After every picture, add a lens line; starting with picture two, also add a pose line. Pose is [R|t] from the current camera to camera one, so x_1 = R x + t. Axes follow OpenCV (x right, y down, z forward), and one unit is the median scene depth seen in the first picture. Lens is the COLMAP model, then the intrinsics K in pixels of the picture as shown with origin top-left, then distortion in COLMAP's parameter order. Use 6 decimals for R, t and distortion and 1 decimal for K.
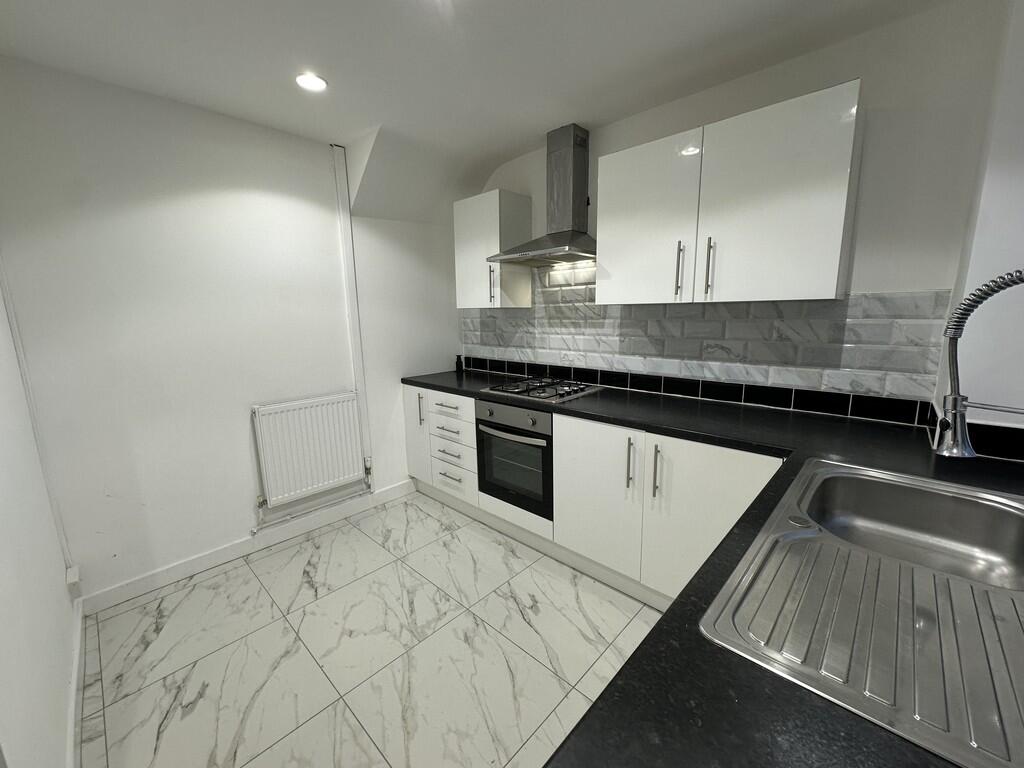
lens RADIAL K [[407.9, 0, 511.5], [0, 407.9, 385.3], [0, 0, 1]] dist [-0.001041, -0.000372]
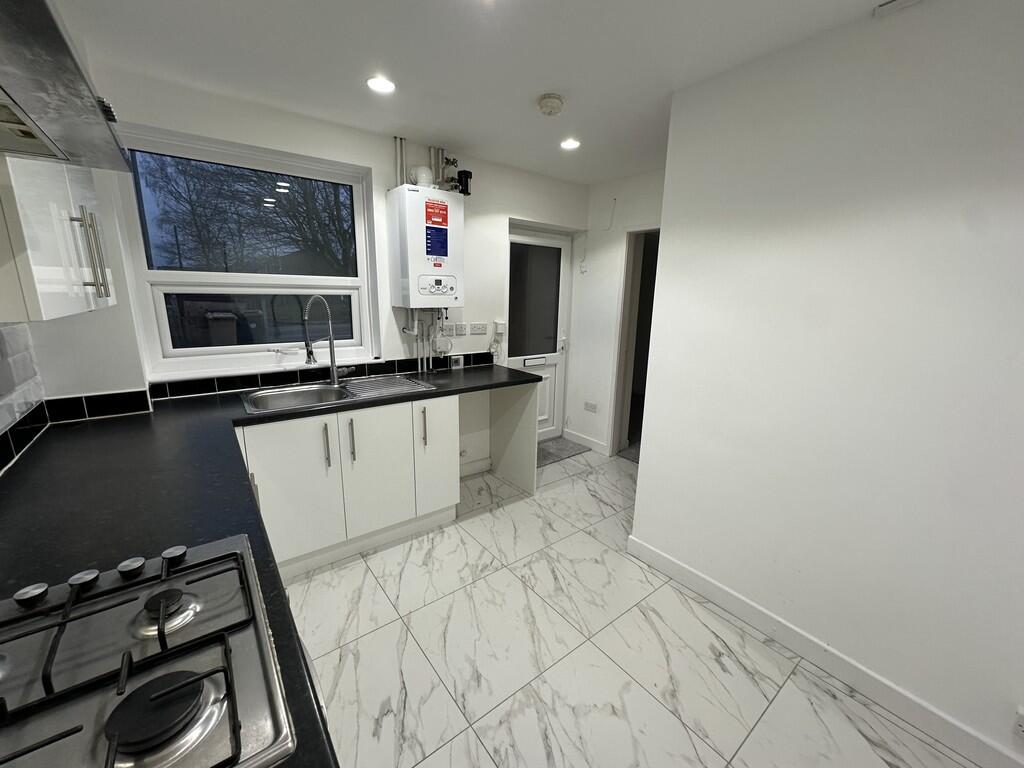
lens RADIAL K [[407.9, 0, 510.4], [0, 407.9, 383.5], [0, 0, 1]] dist [-0.001041, -0.000372]
pose [[-0.987626, -0.033038, 0.153307, -0.220451], [0.028312, 0.923936, 0.381498, -0.245413], [-0.154250, 0.381118, -0.911568, 1.158221]]
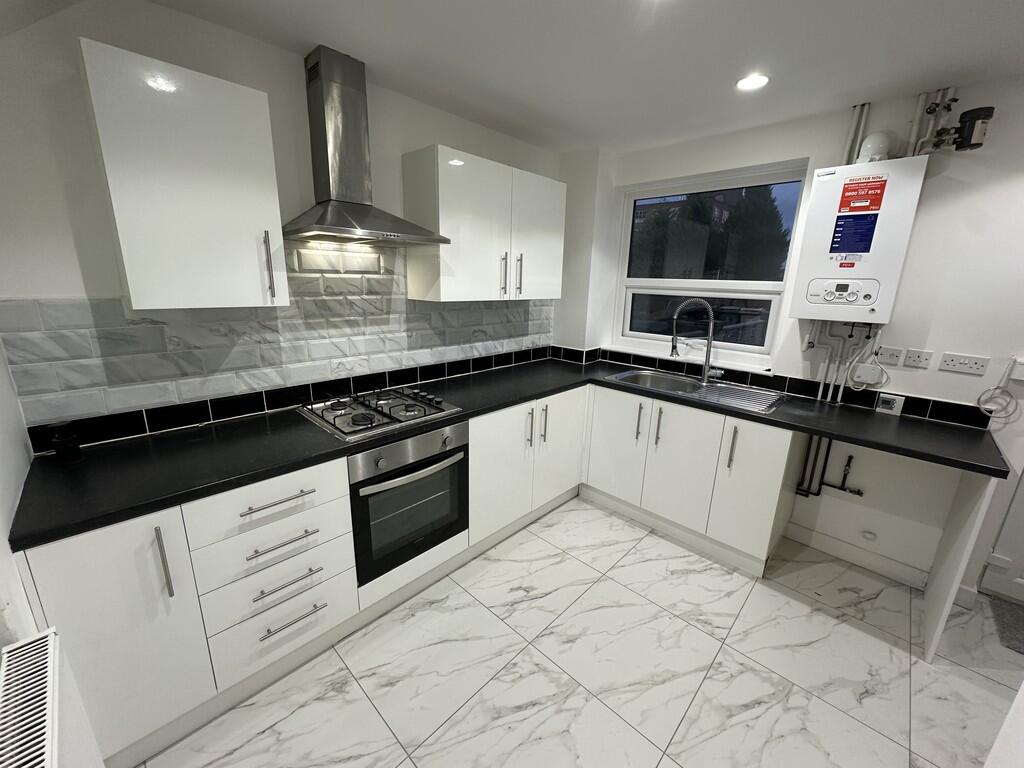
lens RADIAL K [[407.9, 0, 516.3], [0, 407.9, 383.4], [0, 0, 1]] dist [-0.001041, -0.000372]
pose [[-0.000297, -0.233613, 0.972330, -0.703289], [0.150189, 0.961290, 0.231006, -0.188384], [-0.988657, 0.146102, 0.034800, 0.741403]]
